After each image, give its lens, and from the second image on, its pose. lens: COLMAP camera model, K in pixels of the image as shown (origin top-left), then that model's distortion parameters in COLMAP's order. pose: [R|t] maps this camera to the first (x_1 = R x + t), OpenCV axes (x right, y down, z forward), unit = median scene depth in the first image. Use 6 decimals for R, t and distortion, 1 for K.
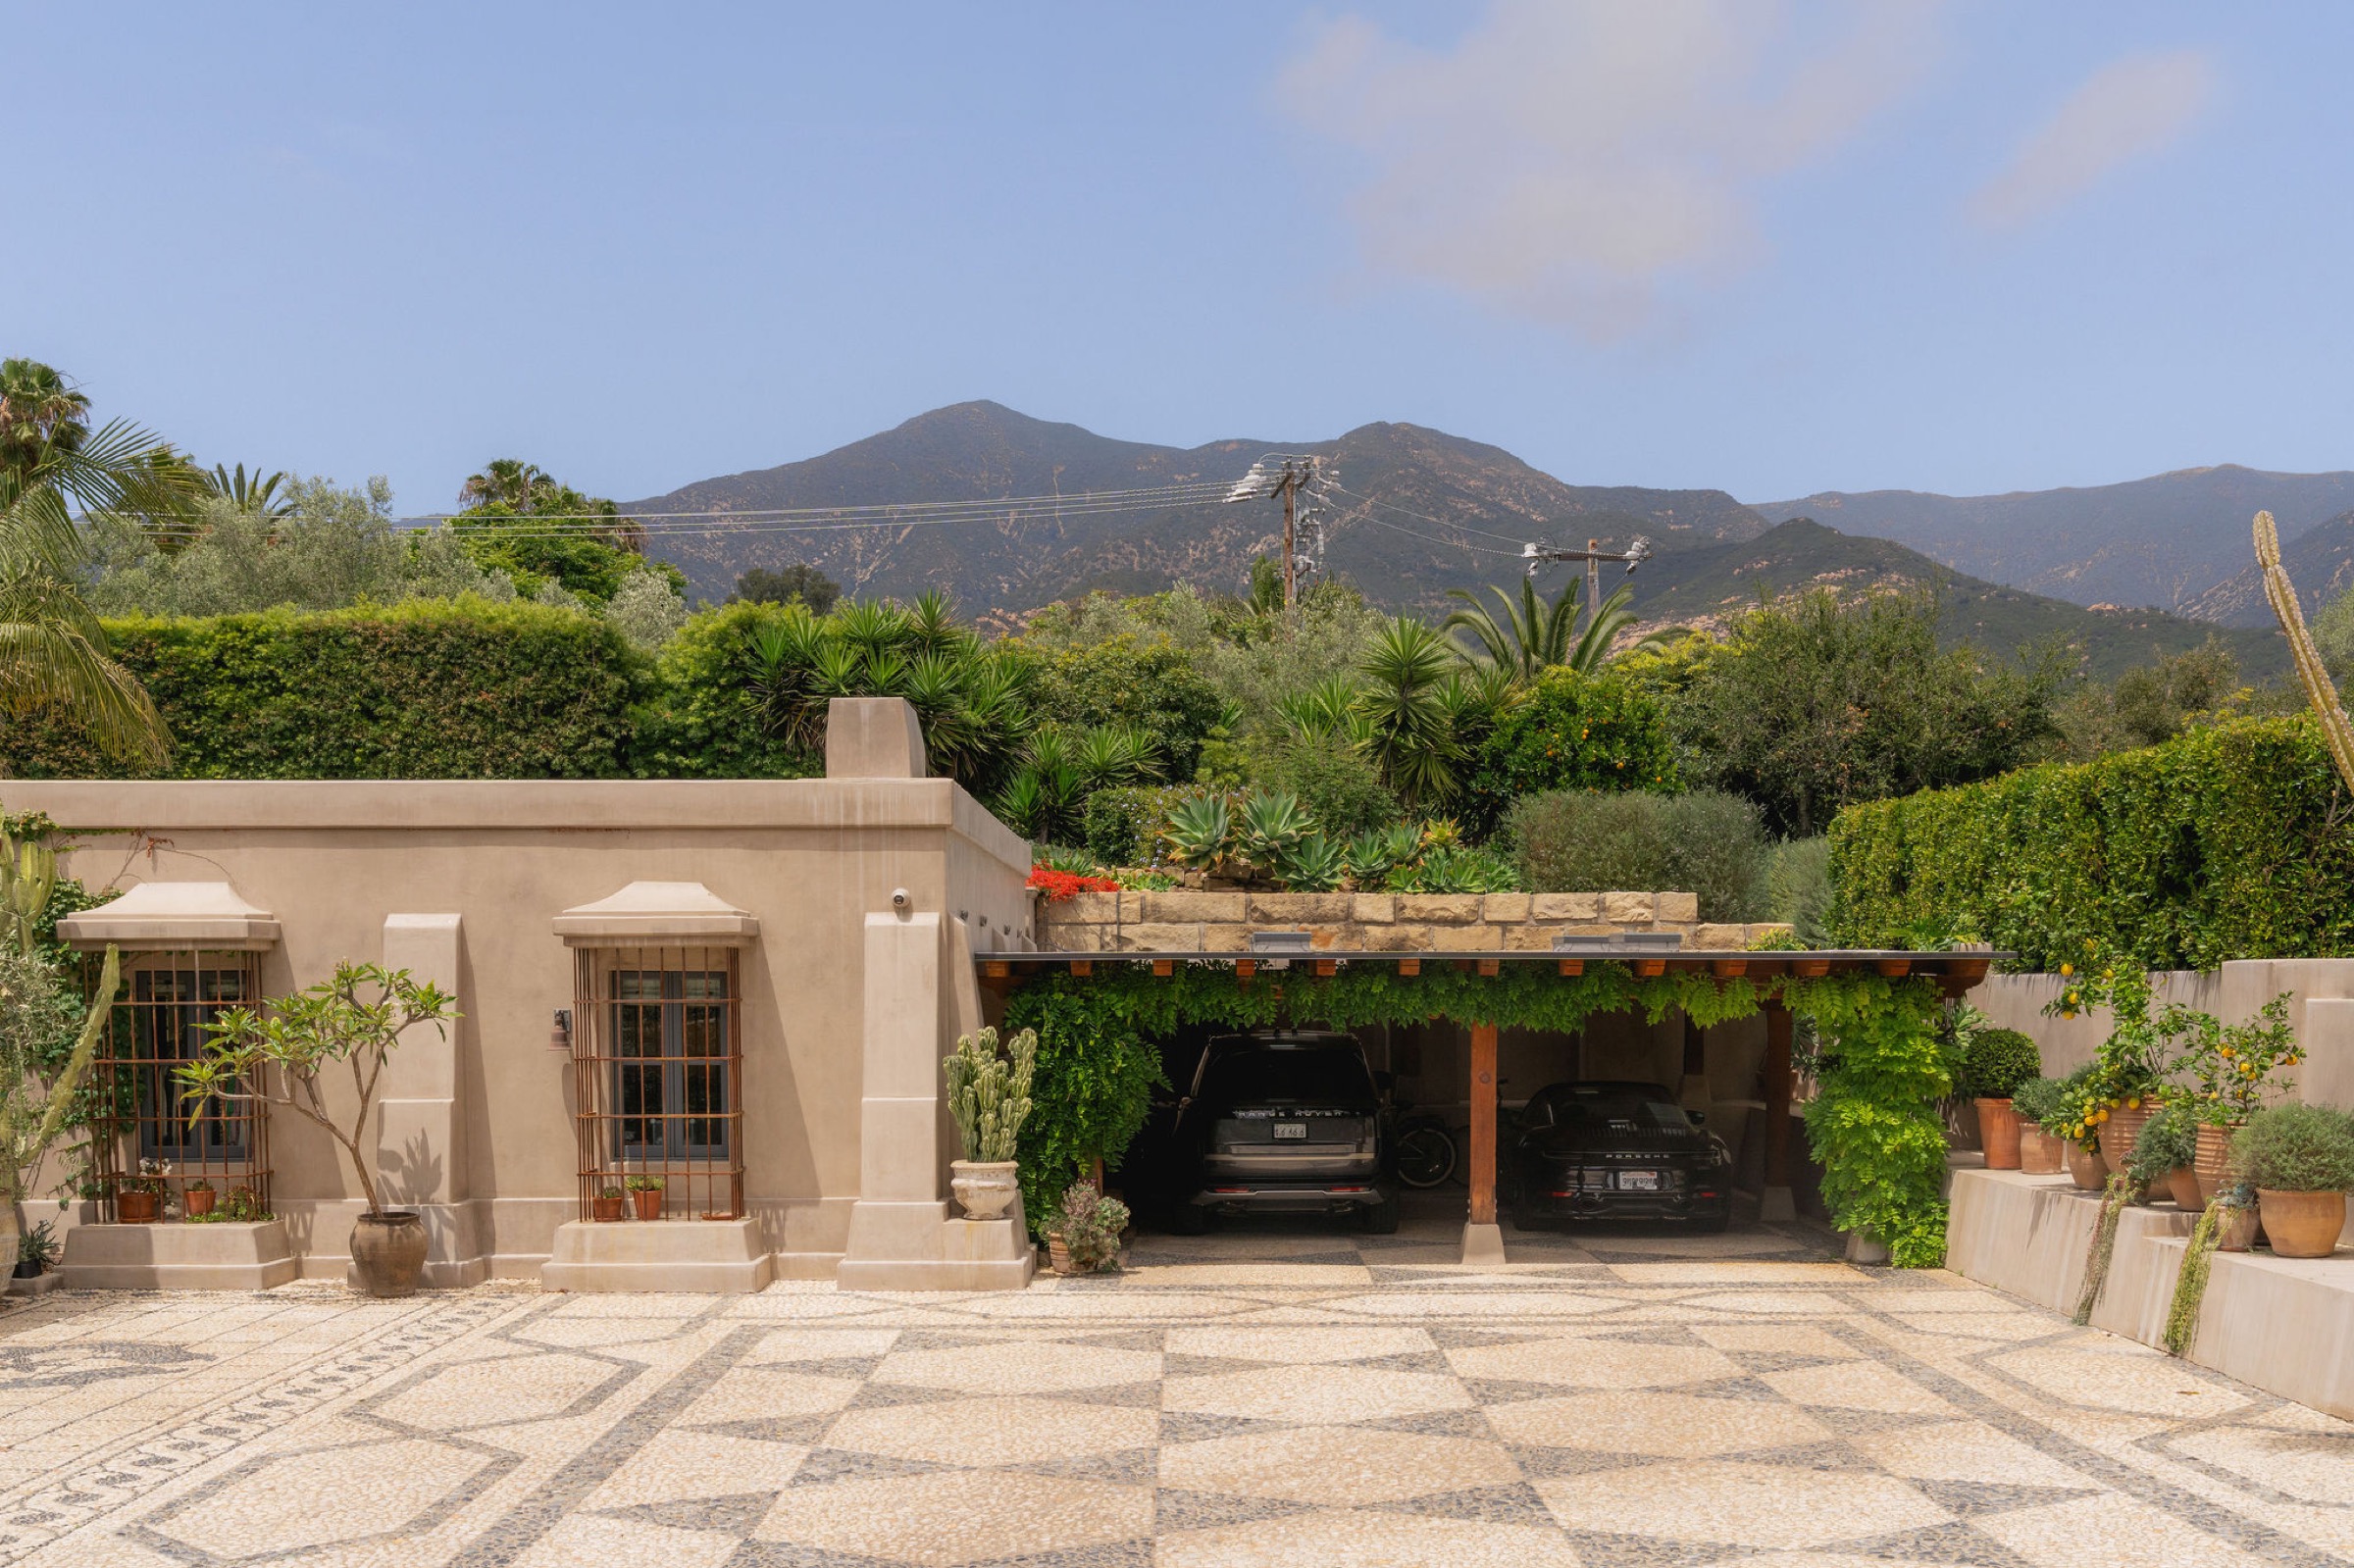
lens RADIAL K [[2518.7, 0, 1217.4], [0, 2518.7, 1034.7], [0, 0, 1]] dist [0.012276, 0.000000]
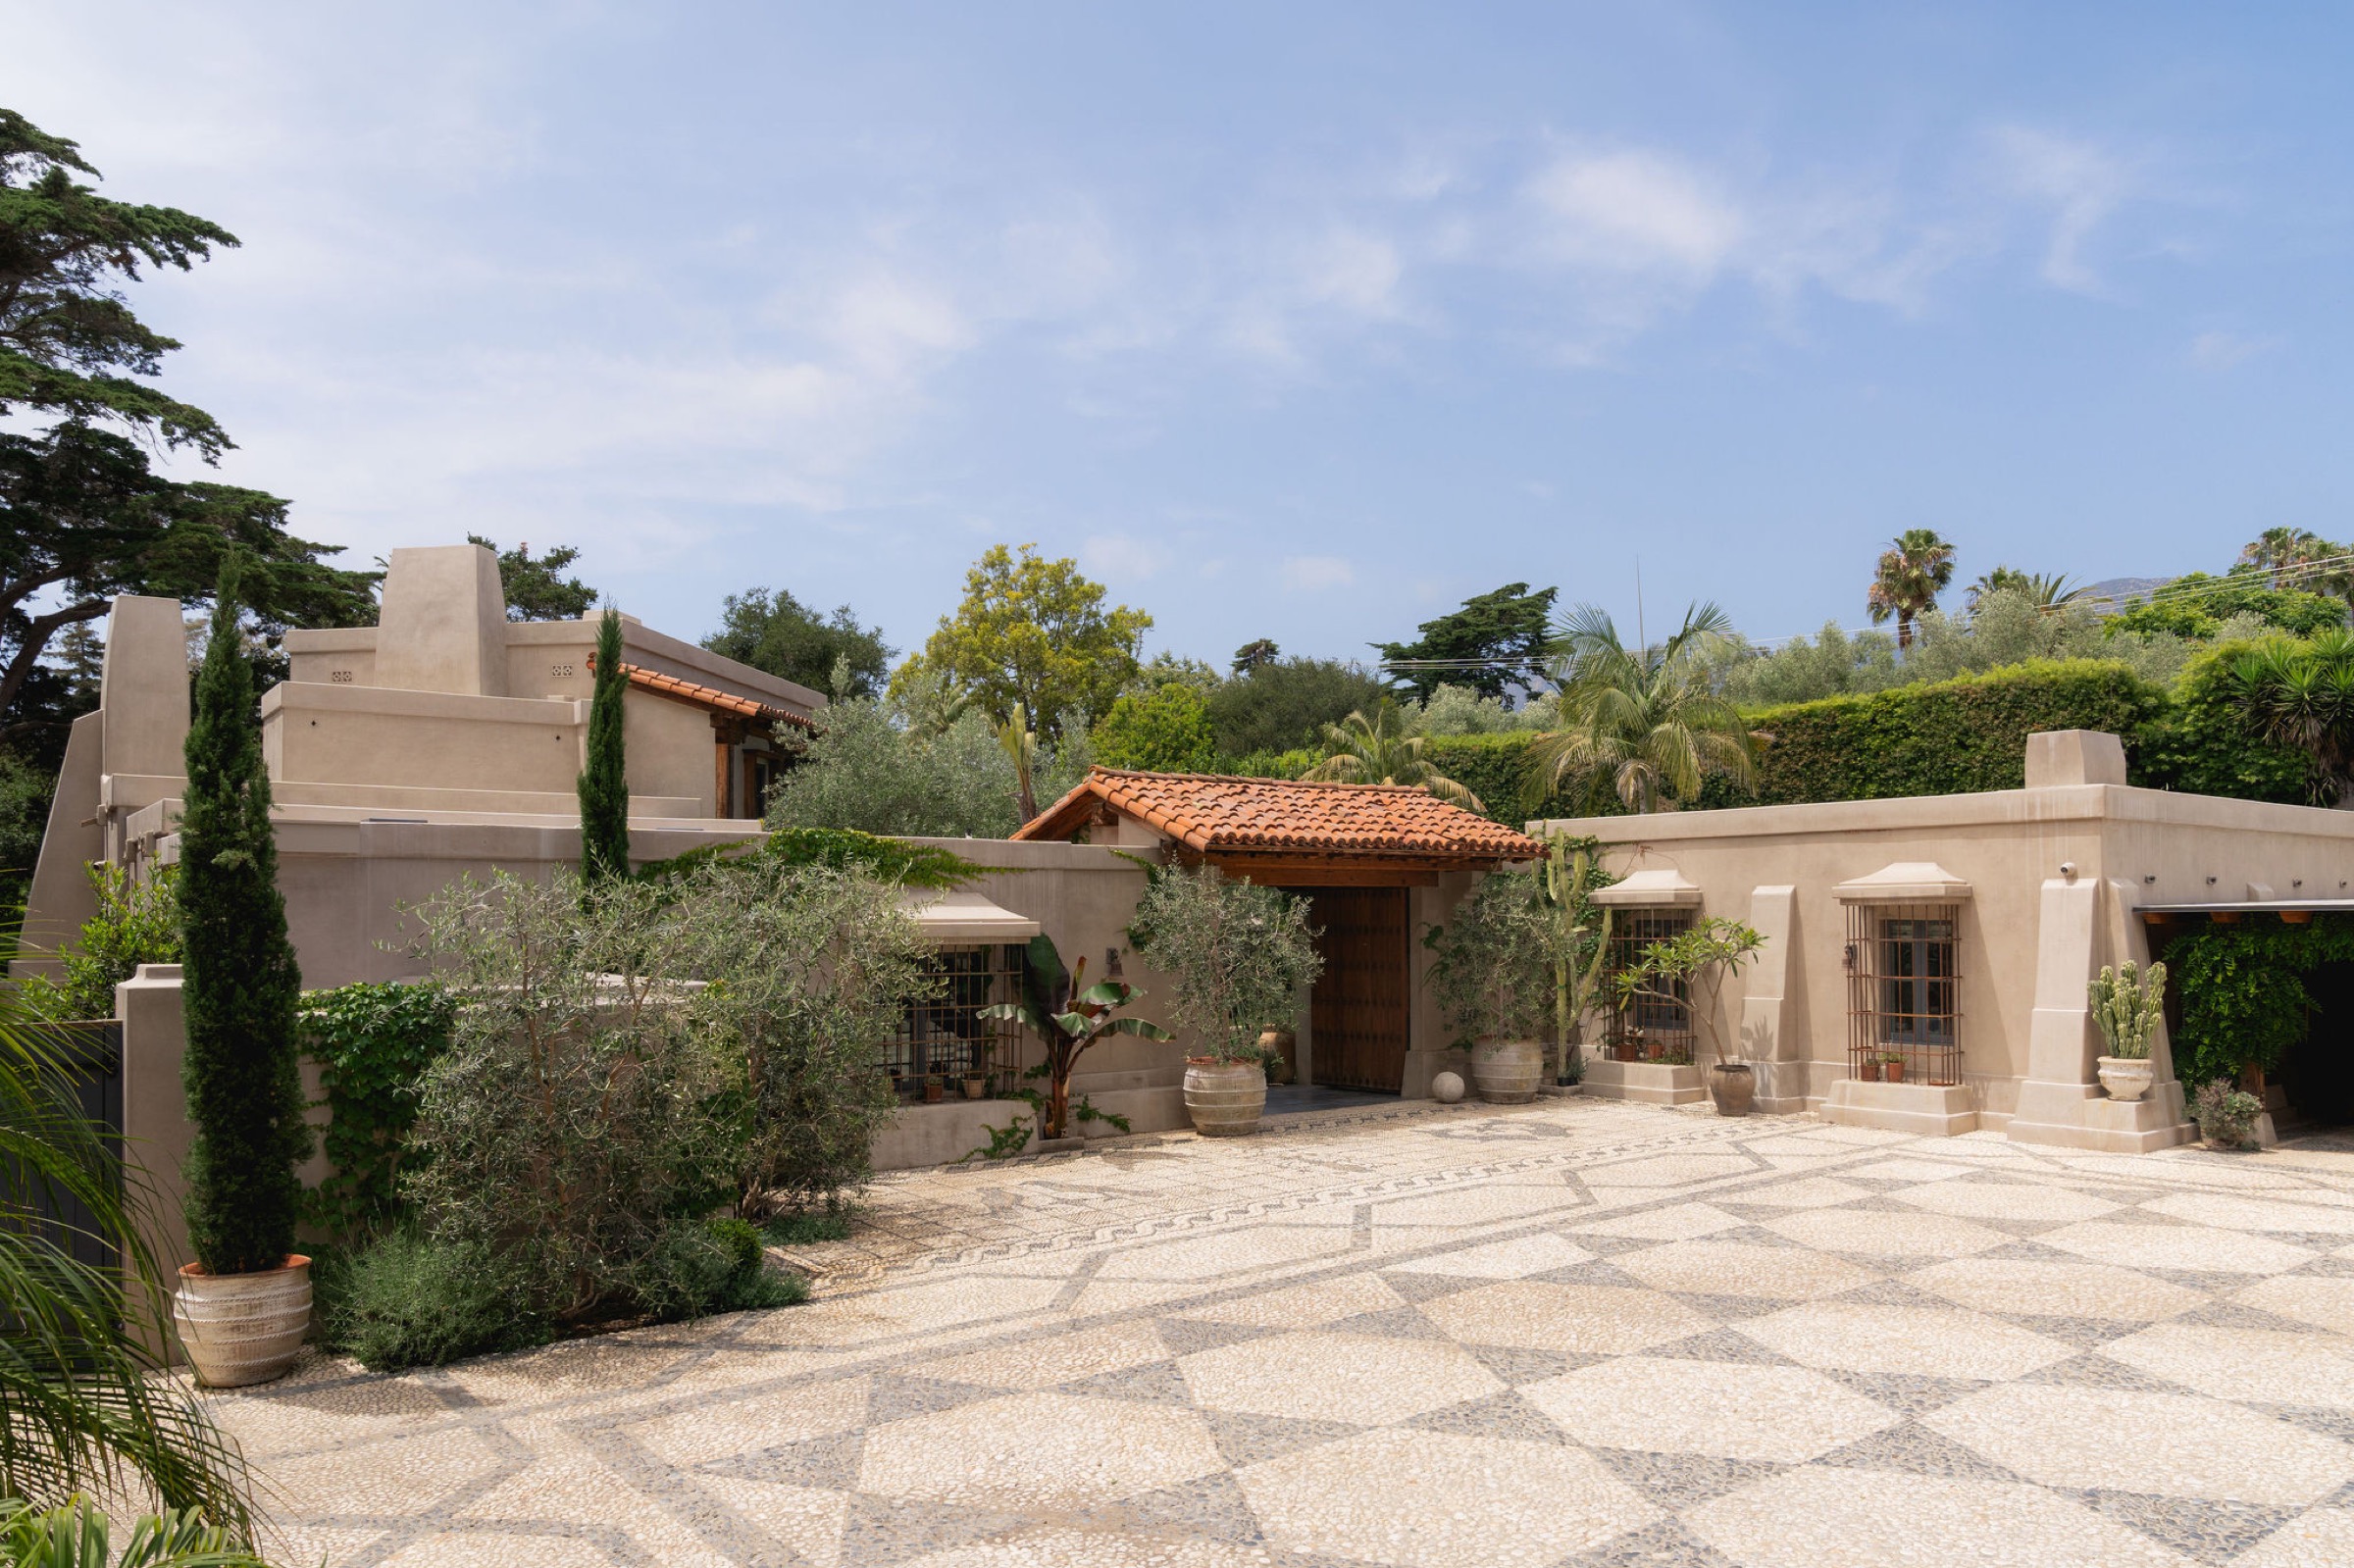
lens RADIAL K [[1624.9, 0, 1176.5], [0, 1624.9, 784.2], [0, 0, 1]] dist [-0.012170, -0.003605]
pose [[0.596150, -0.066901, -0.800081, 0.311024], [-0.010856, 0.995760, -0.091351, -0.012543], [0.802800, 0.063145, 0.592895, 0.042353]]
